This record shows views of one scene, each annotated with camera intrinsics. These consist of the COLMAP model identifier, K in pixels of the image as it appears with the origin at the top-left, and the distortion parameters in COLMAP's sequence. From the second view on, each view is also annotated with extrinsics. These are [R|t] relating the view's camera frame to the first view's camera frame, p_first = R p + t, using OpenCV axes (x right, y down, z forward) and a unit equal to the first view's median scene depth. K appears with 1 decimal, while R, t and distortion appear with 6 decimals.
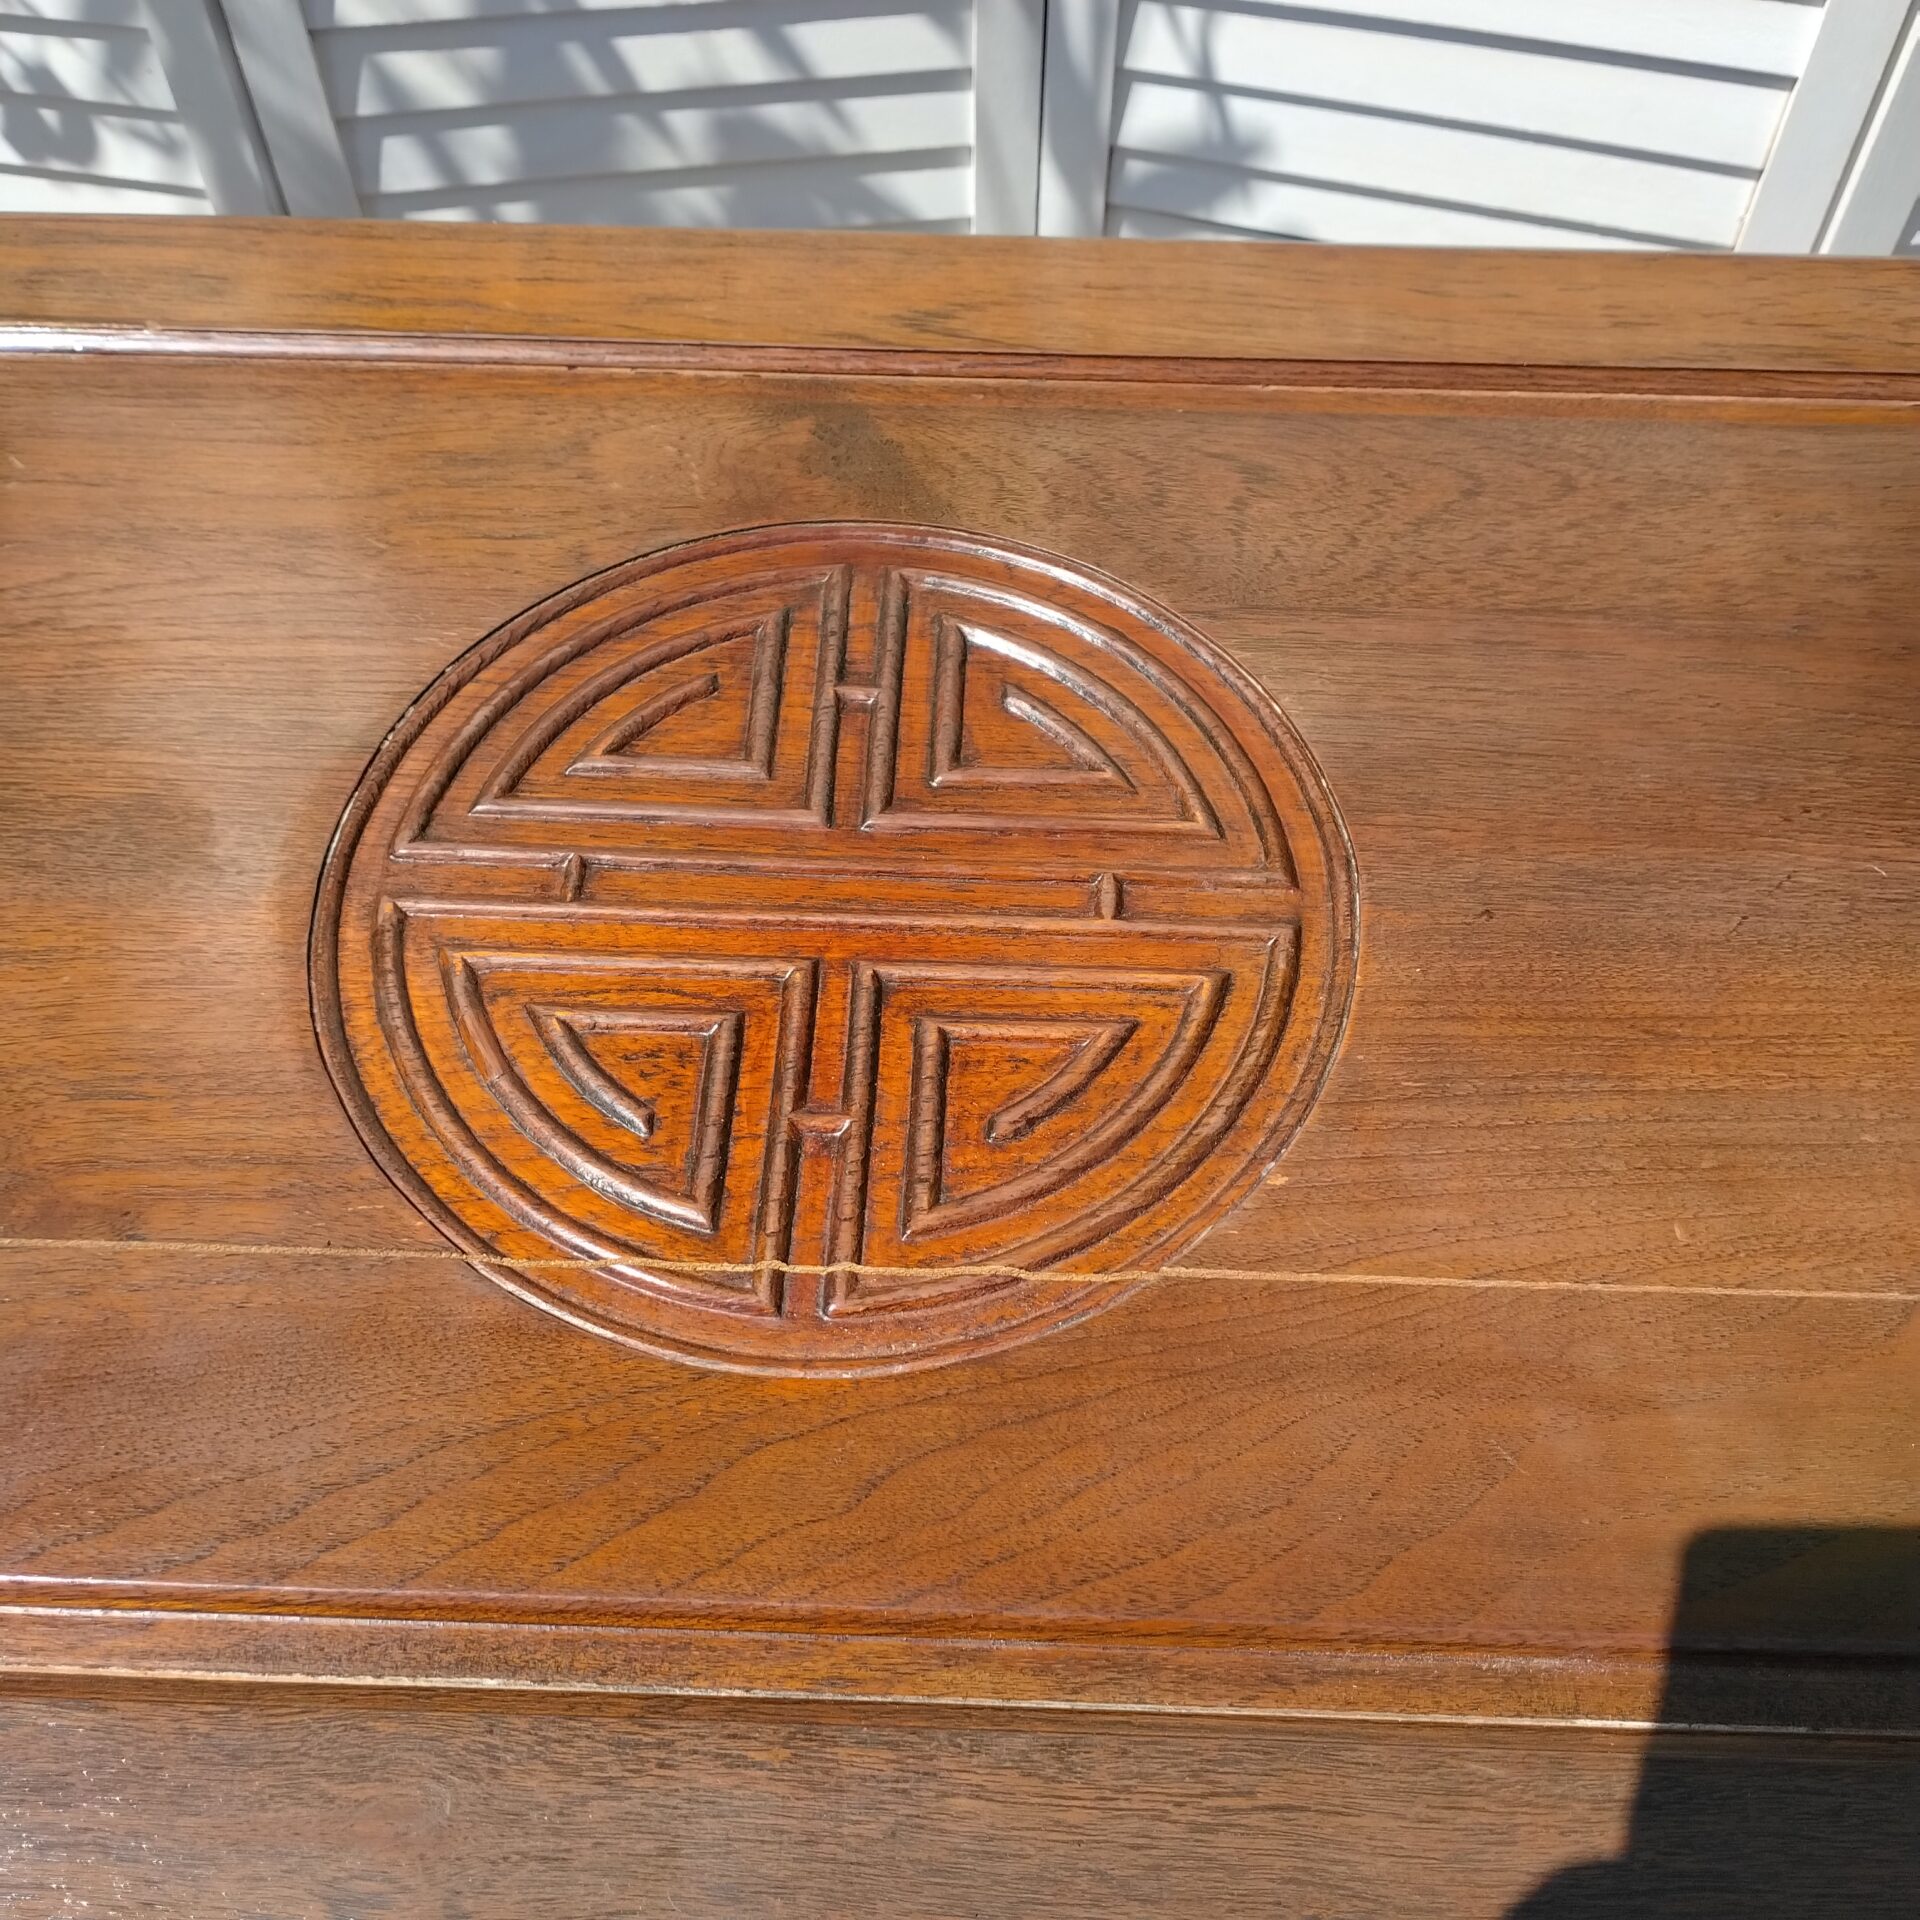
lens RADIAL K [[2021.8, 0, 955.0], [0, 2021.8, 961.8], [0, 0, 1]] dist [0.014508, 0.000000]
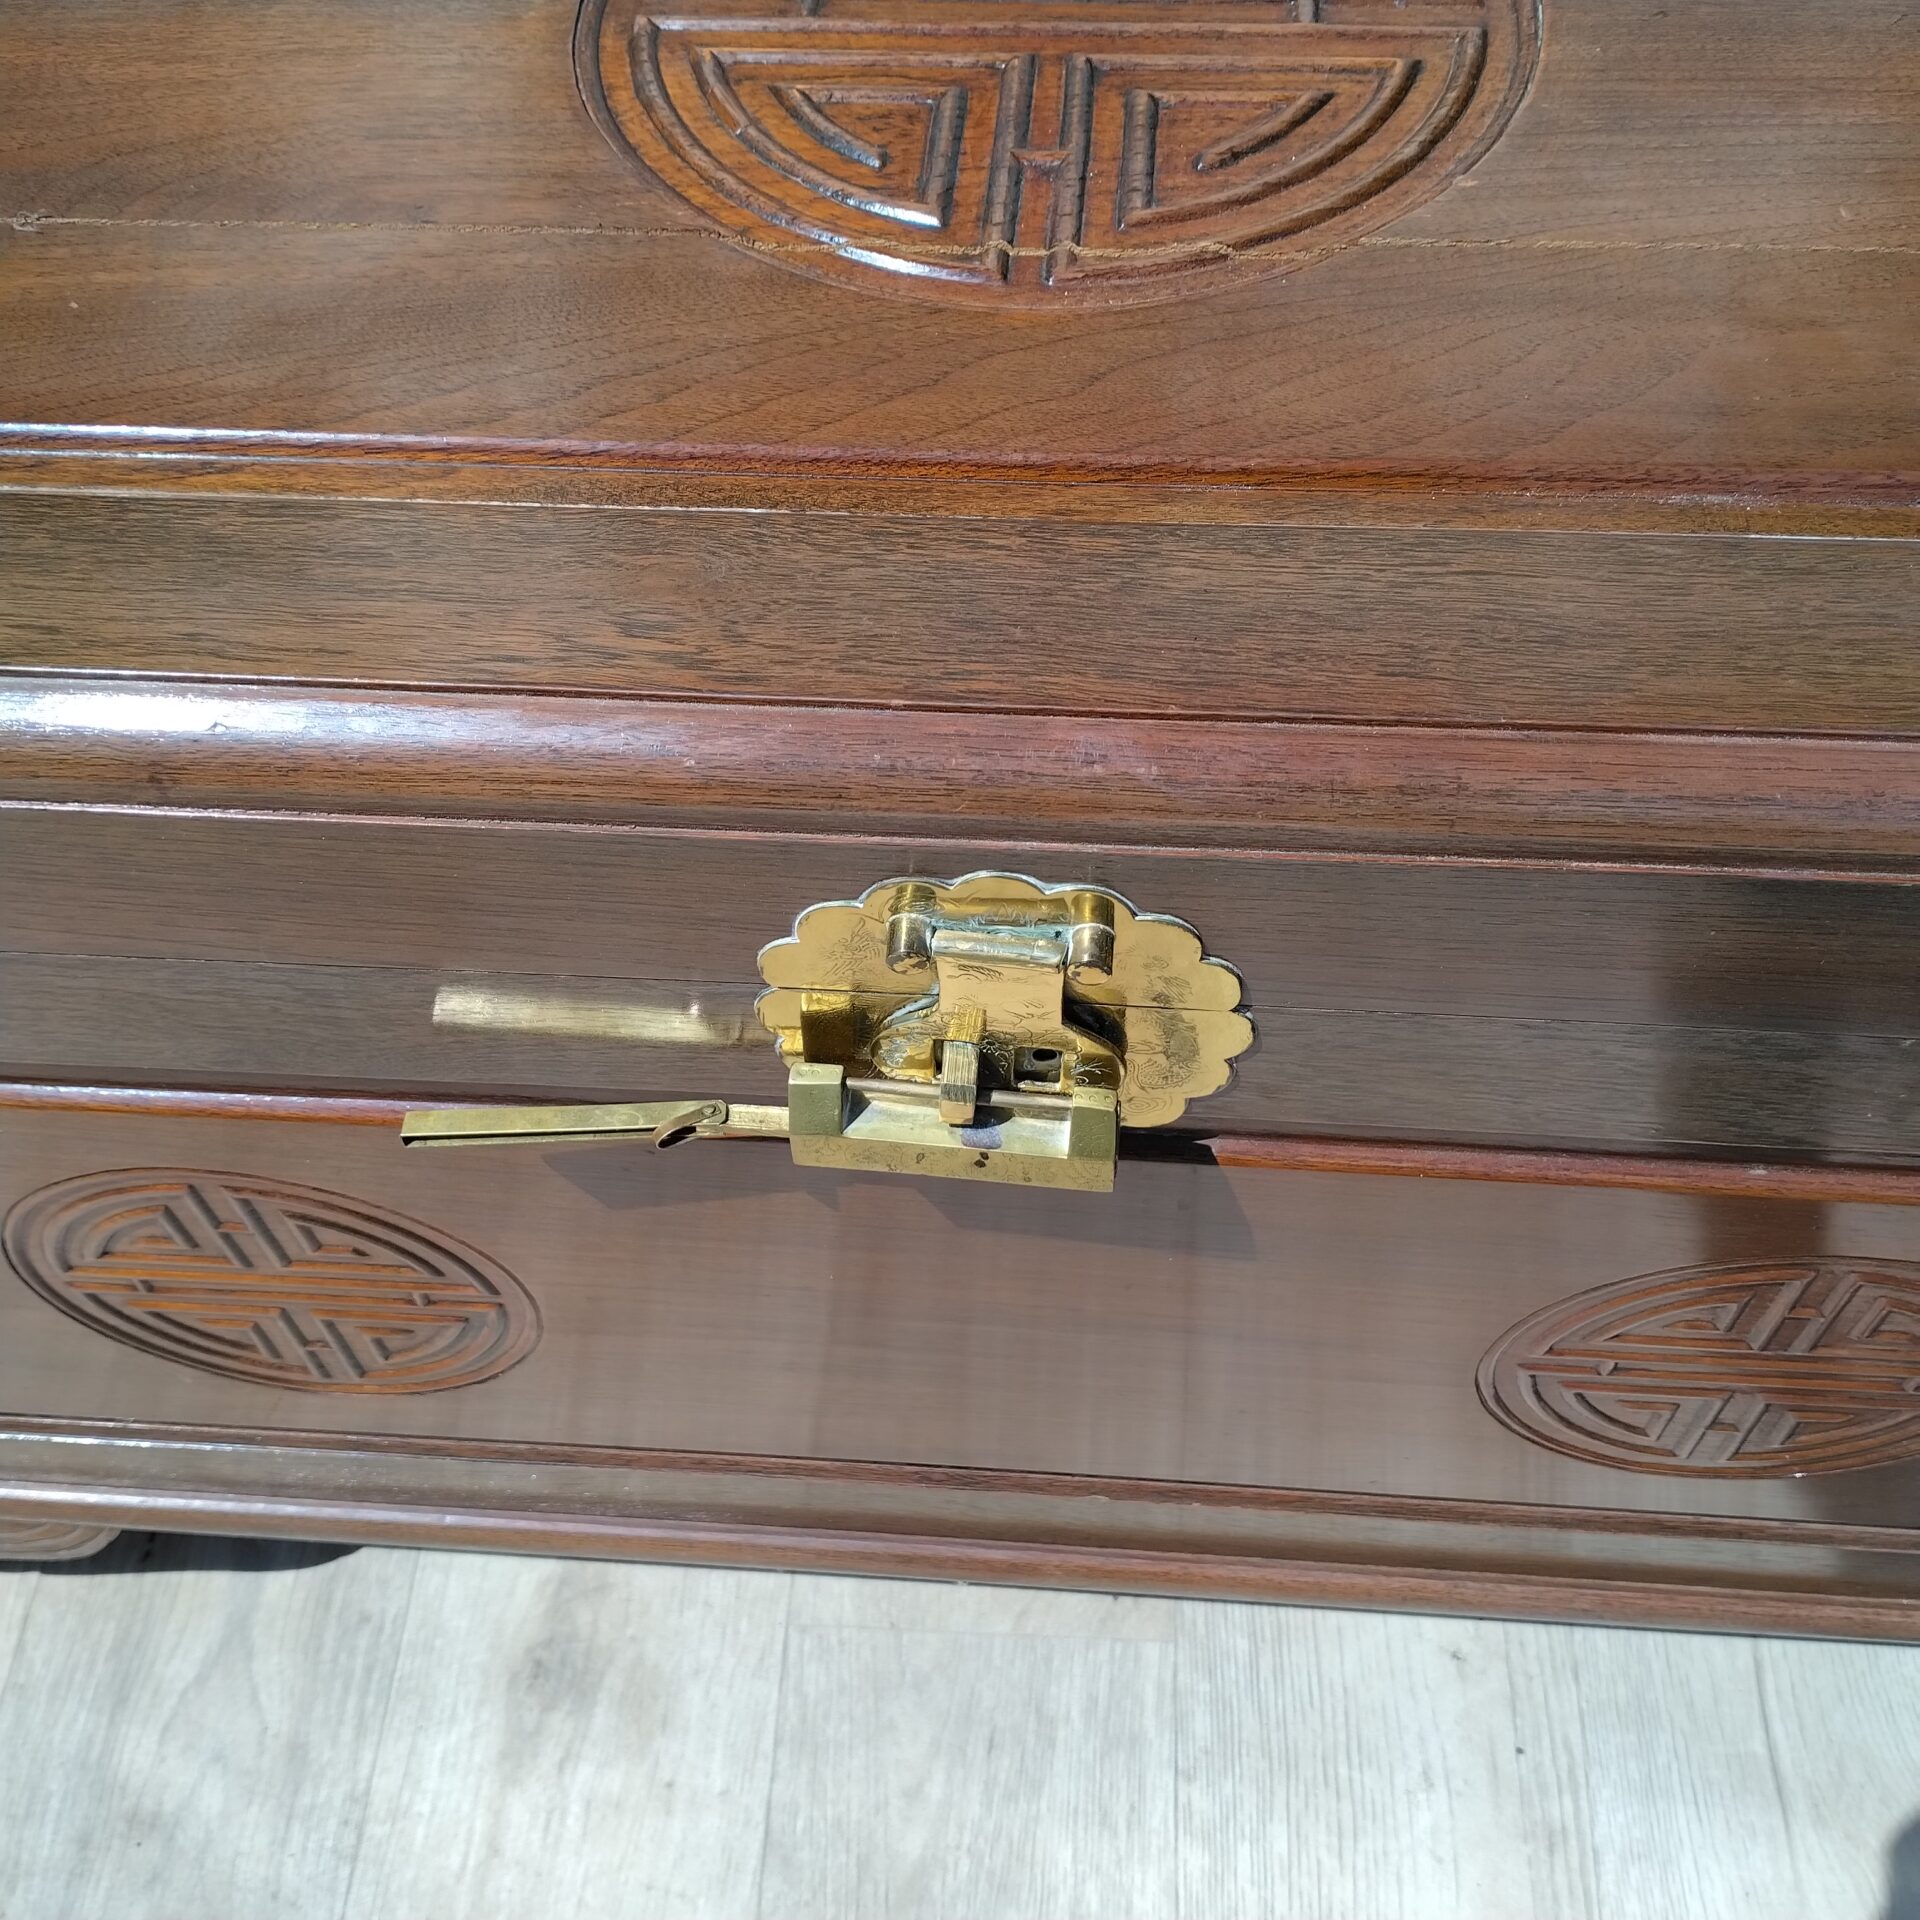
lens RADIAL K [[2021.8, 0, 966.1], [0, 2021.8, 959.0], [0, 0, 1]] dist [0.014508, 0.000000]
pose [[0.998407, 0.011984, -0.055129, -0.042680], [-0.012000, 0.999928, 0.000038, 0.529526], [0.055126, 0.000624, 0.998479, -0.093782]]
